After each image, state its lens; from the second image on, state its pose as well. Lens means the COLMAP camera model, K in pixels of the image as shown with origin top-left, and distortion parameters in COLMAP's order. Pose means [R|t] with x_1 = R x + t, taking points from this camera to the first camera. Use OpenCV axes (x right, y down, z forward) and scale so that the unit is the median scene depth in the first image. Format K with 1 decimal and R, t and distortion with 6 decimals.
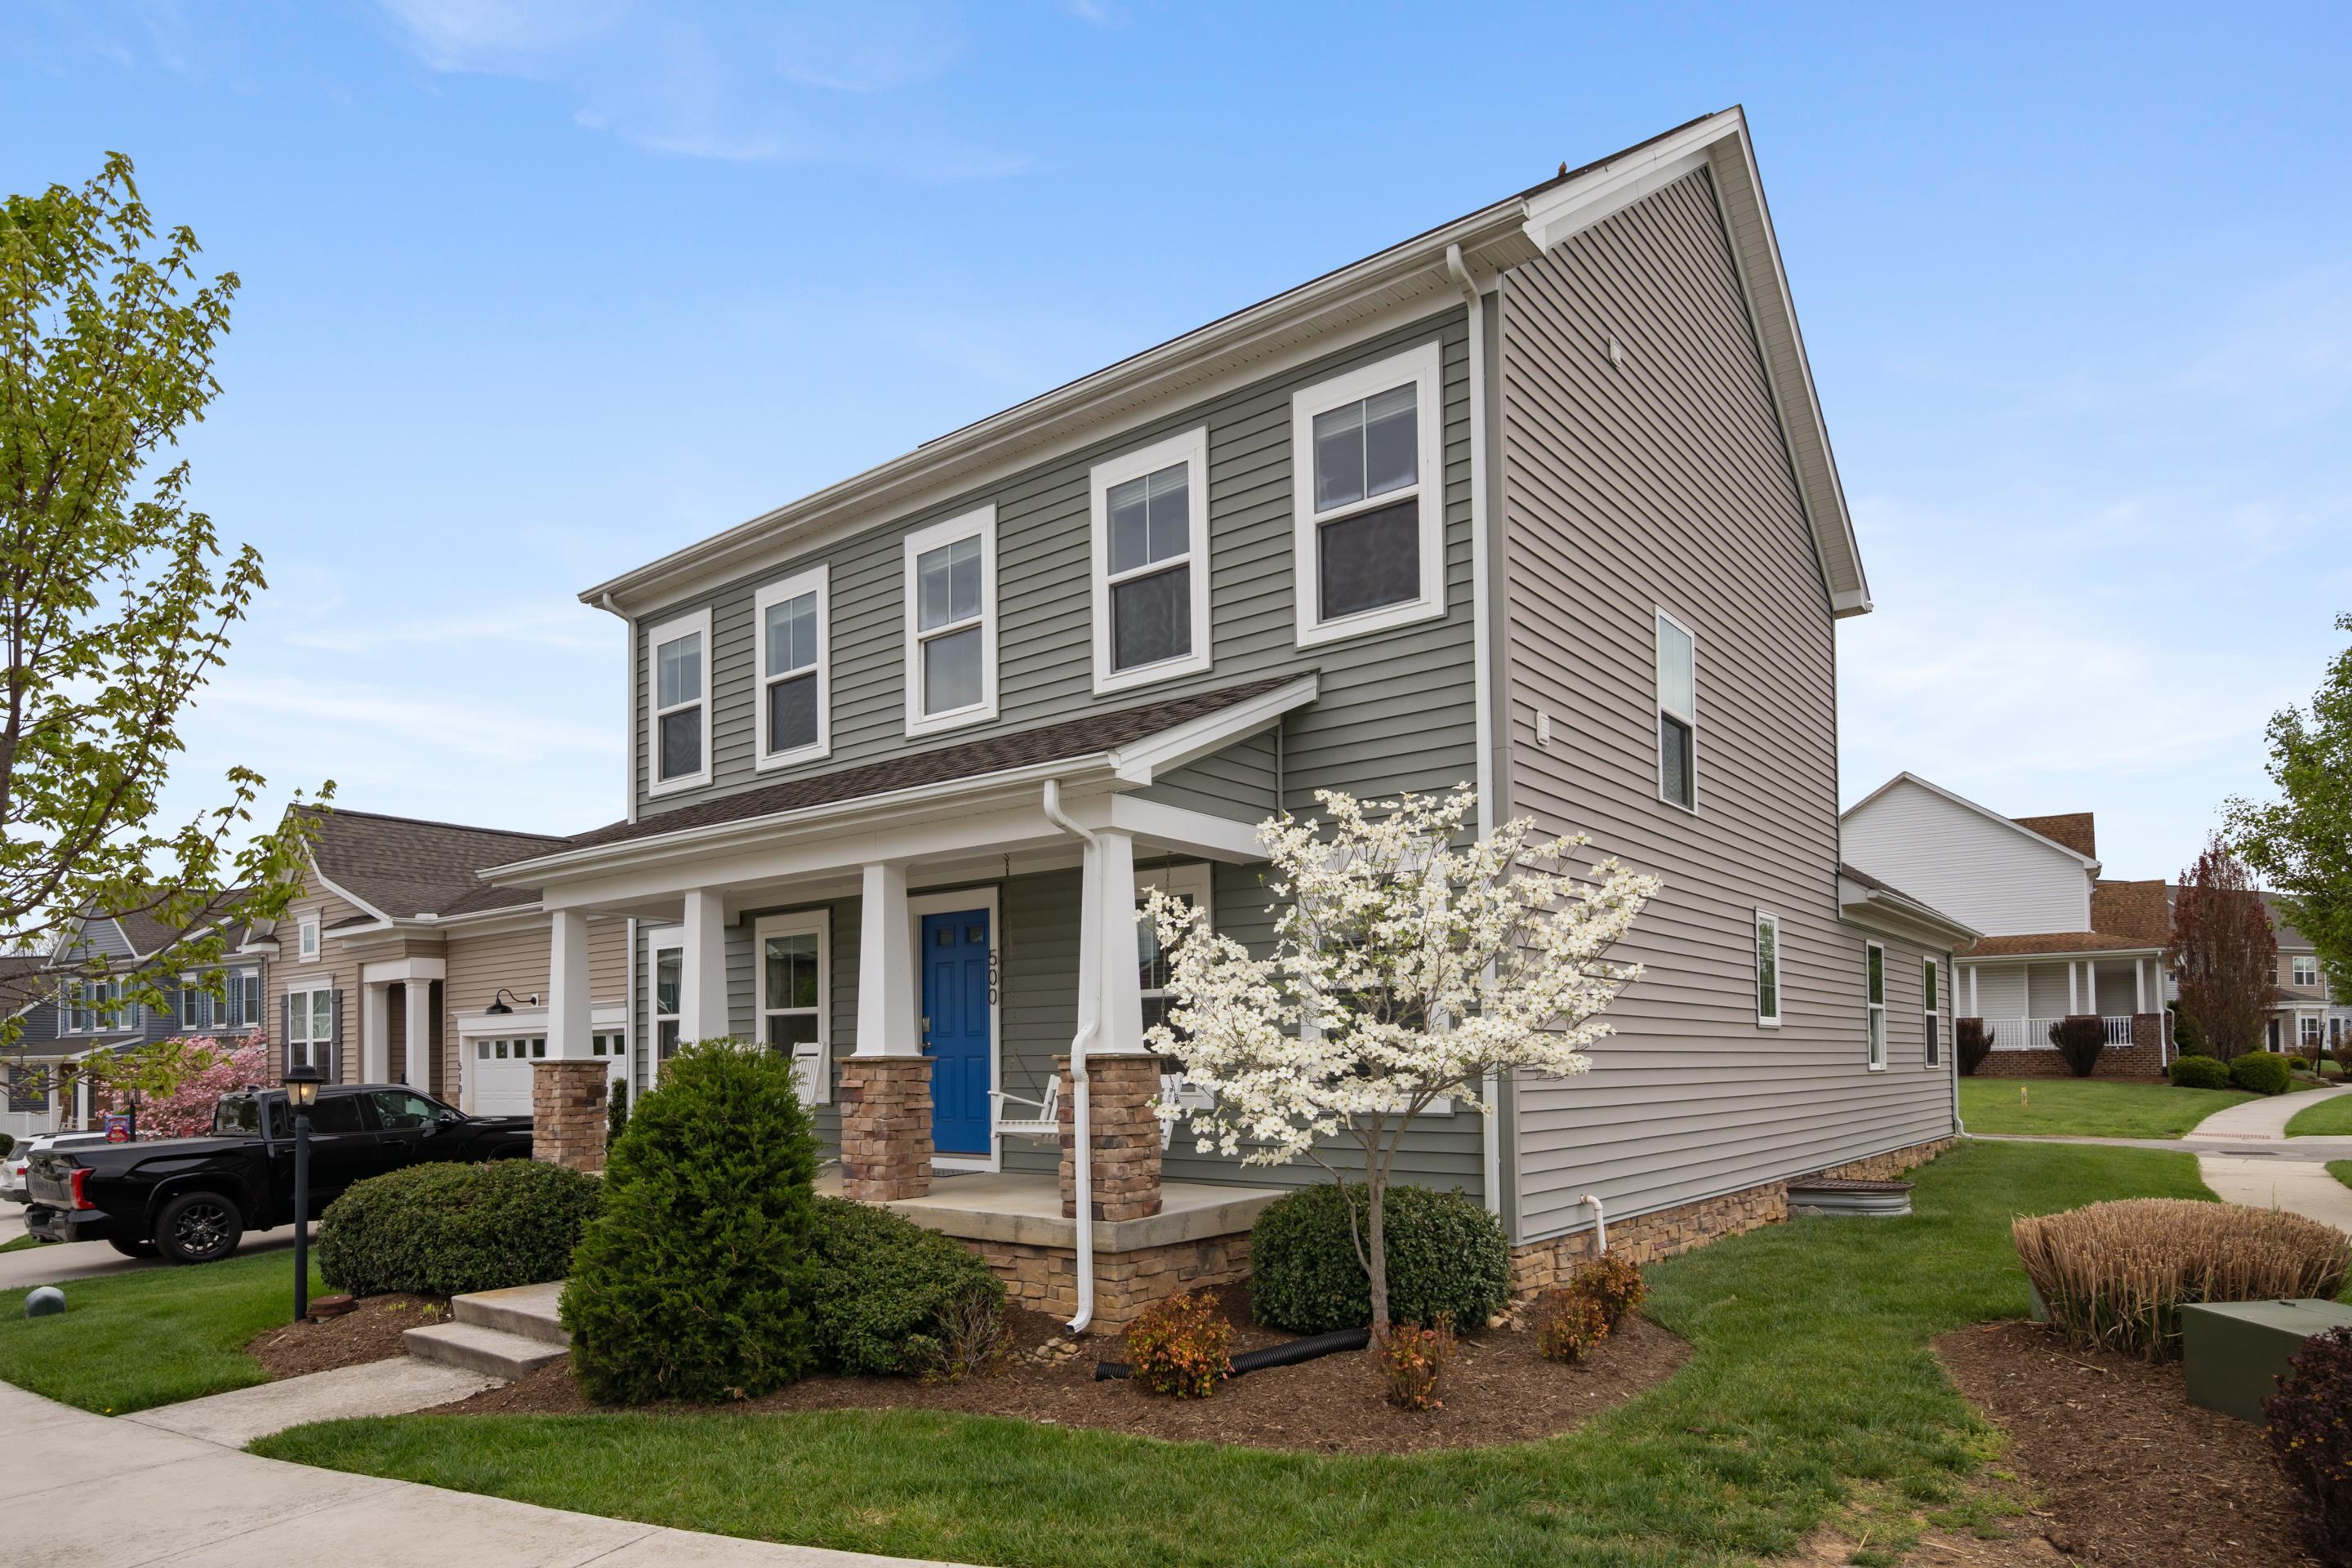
lens RADIAL K [[1446.3, 0, 1185.9], [0, 1446.3, 847.7], [0, 0, 1]] dist [-0.010321, -0.005453]
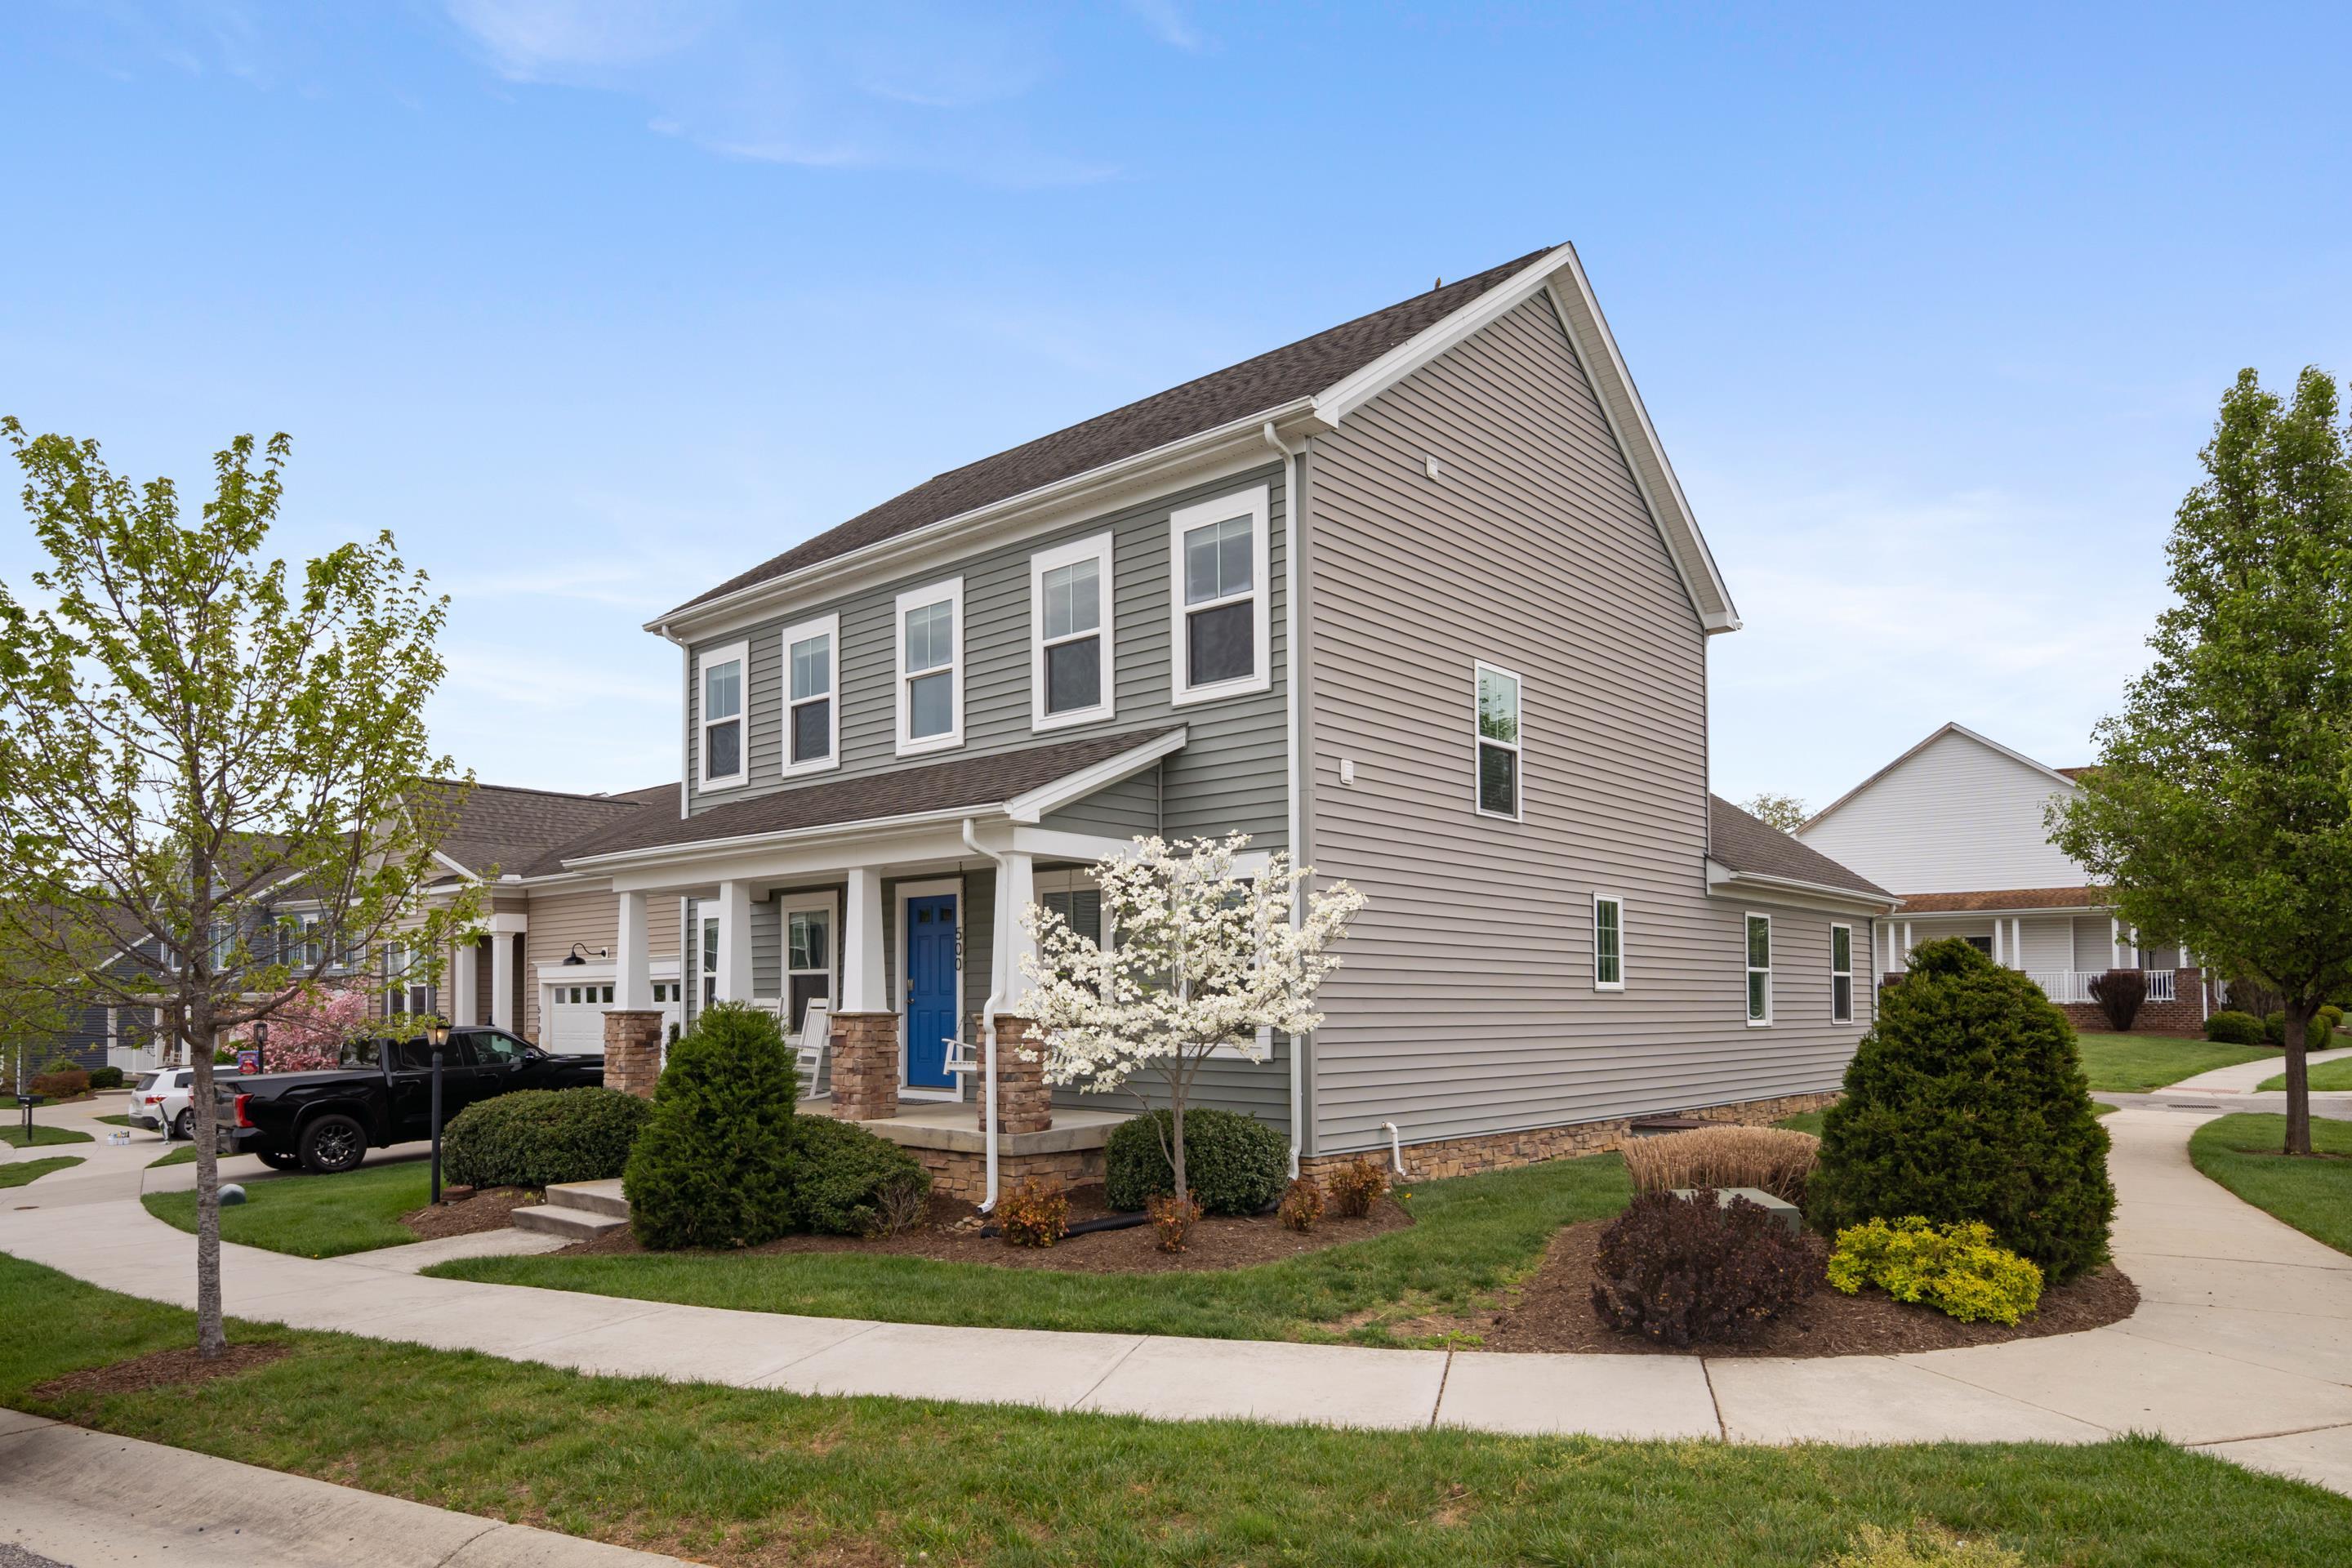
lens RADIAL K [[1446.3, 0, 1178.8], [0, 1446.3, 781.3], [0, 0, 1]] dist [-0.010321, -0.005453]
pose [[0.998970, 0.001367, -0.045363, 0.151828], [-0.001704, 0.999971, -0.007388, -0.063383], [0.045351, 0.007457, 0.998943, -0.342297]]
